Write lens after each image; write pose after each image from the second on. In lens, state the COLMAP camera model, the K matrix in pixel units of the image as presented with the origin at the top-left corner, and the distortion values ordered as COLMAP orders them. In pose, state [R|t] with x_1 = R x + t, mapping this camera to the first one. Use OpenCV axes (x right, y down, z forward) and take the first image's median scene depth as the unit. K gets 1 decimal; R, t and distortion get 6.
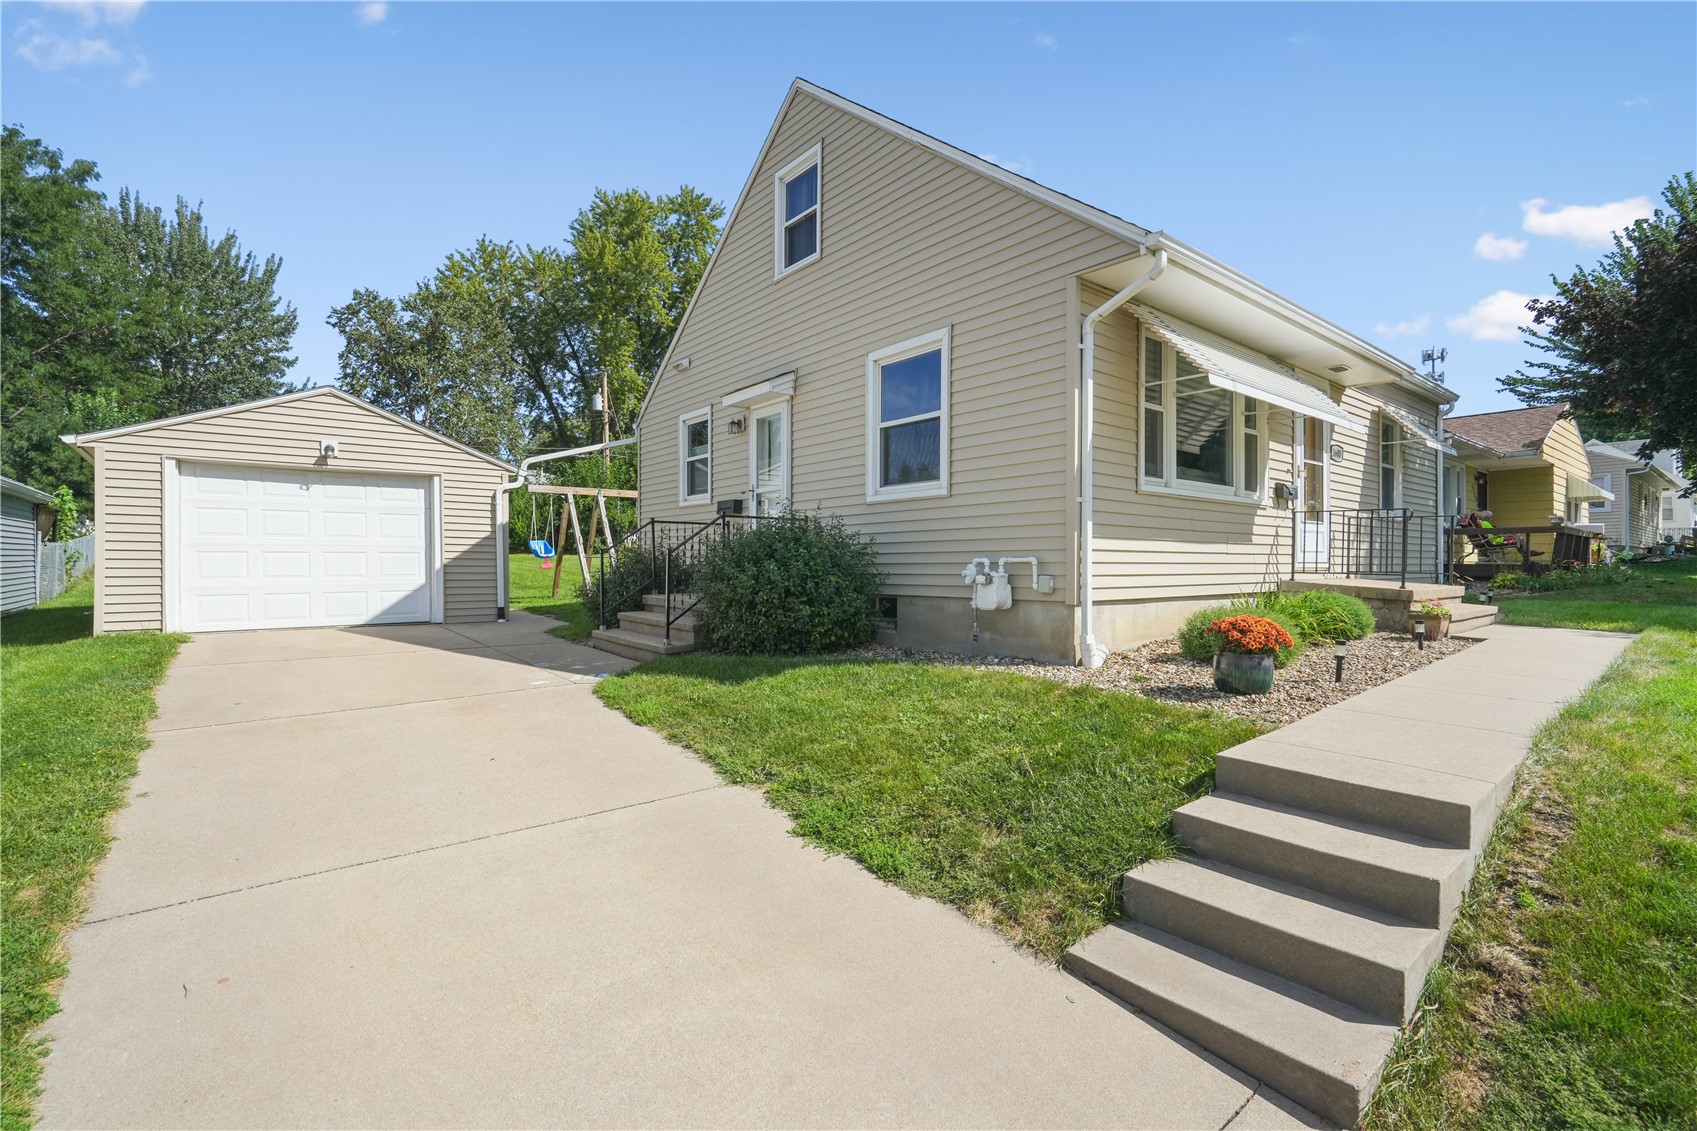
lens RADIAL K [[765.0, 0, 839.2], [0, 765.0, 577.9], [0, 0, 1]] dist [-0.000212, 0.000431]
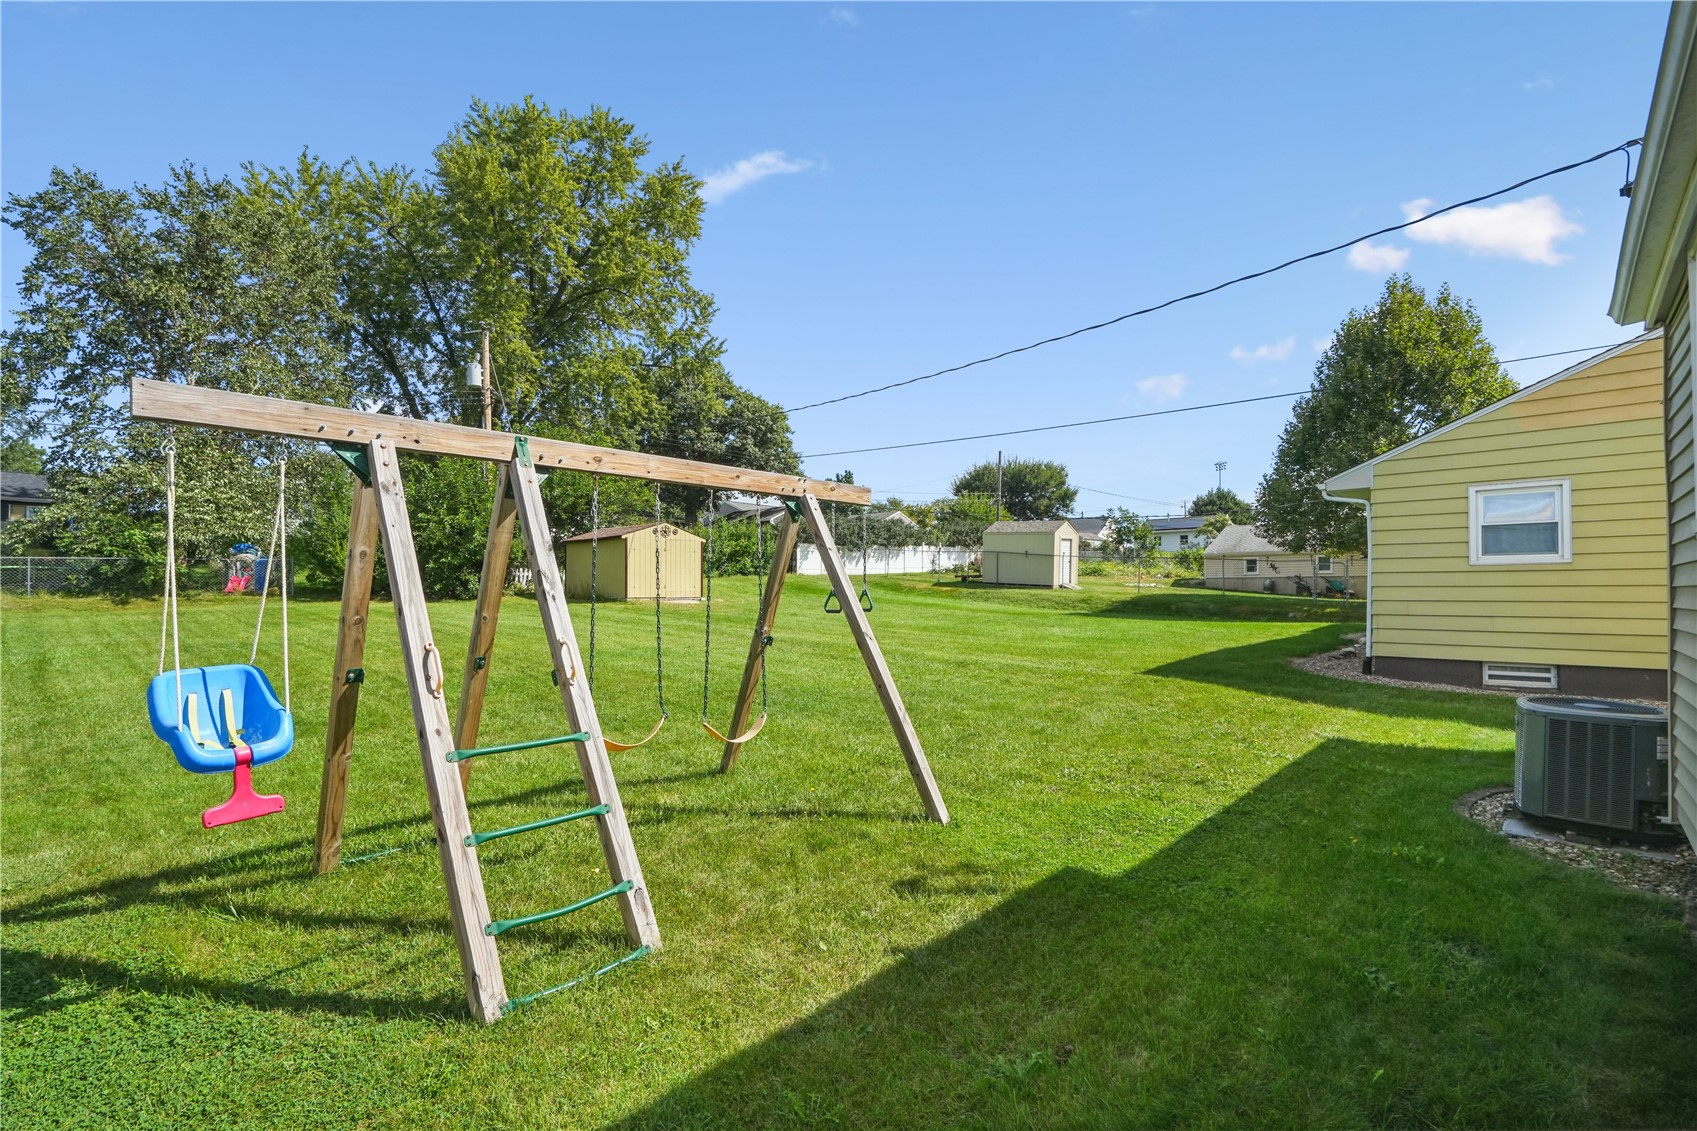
lens RADIAL K [[765.0, 0, 839.2], [0, 765.0, 577.9], [0, 0, 1]] dist [-0.000212, 0.000431]
pose [[0.989094, -0.002950, 0.147256, -0.081032], [0.007722, 0.999463, -0.031842, -0.020372], [-0.147083, 0.032632, 0.988586, 0.242467]]
